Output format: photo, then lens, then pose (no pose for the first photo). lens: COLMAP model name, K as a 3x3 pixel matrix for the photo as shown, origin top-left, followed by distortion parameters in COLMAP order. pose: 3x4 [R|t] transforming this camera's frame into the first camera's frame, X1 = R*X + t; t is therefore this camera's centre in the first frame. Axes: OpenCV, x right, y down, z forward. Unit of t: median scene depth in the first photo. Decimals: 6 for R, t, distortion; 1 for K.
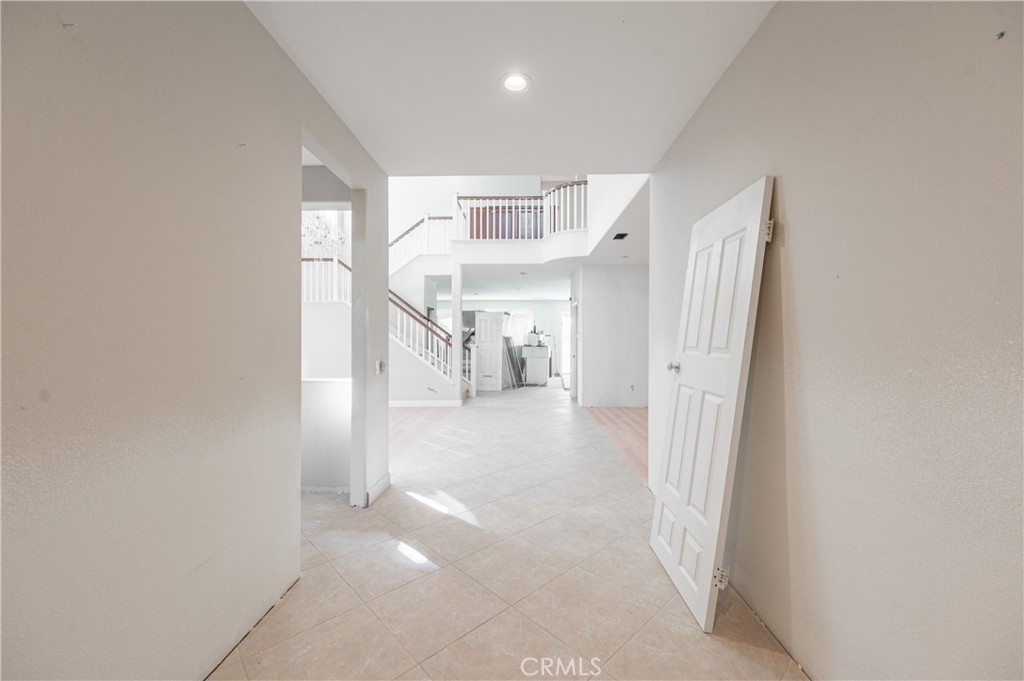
lens RADIAL K [[411.3, 0, 509.9], [0, 411.3, 341.8], [0, 0, 1]] dist [-0.000575, -0.000246]
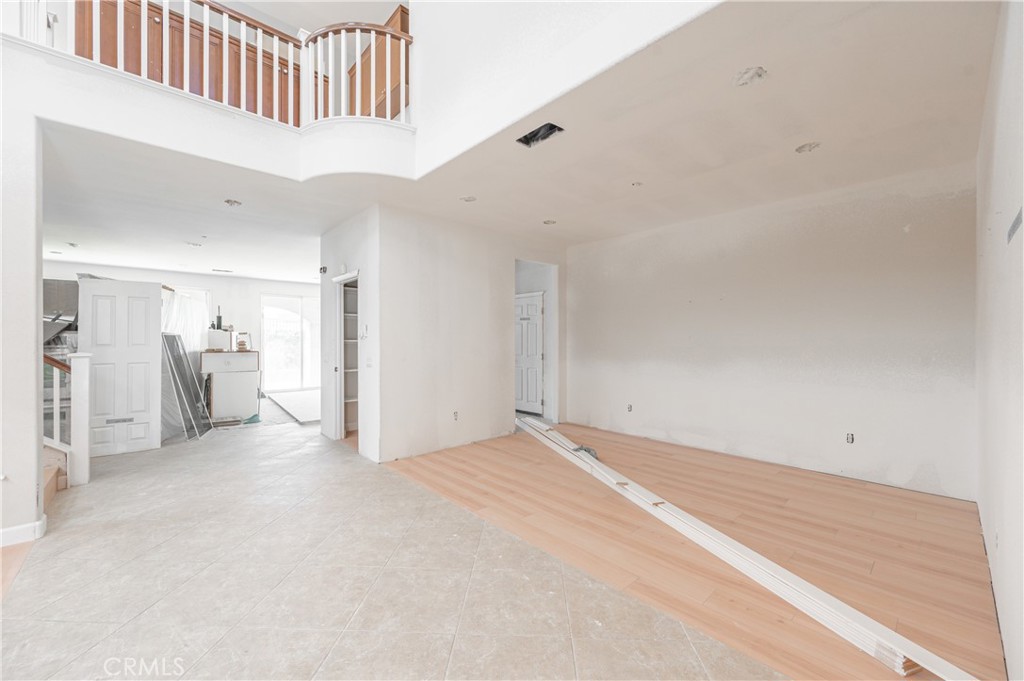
lens RADIAL K [[395.2, 0, 516.3], [0, 395.2, 345.1], [0, 0, 1]] dist [-0.029689, -0.000132]
pose [[0.707718, -0.003274, 0.706488, -0.042994], [-0.007673, 0.999895, 0.012319, -0.008991], [-0.706454, -0.014139, 0.707618, 0.383822]]
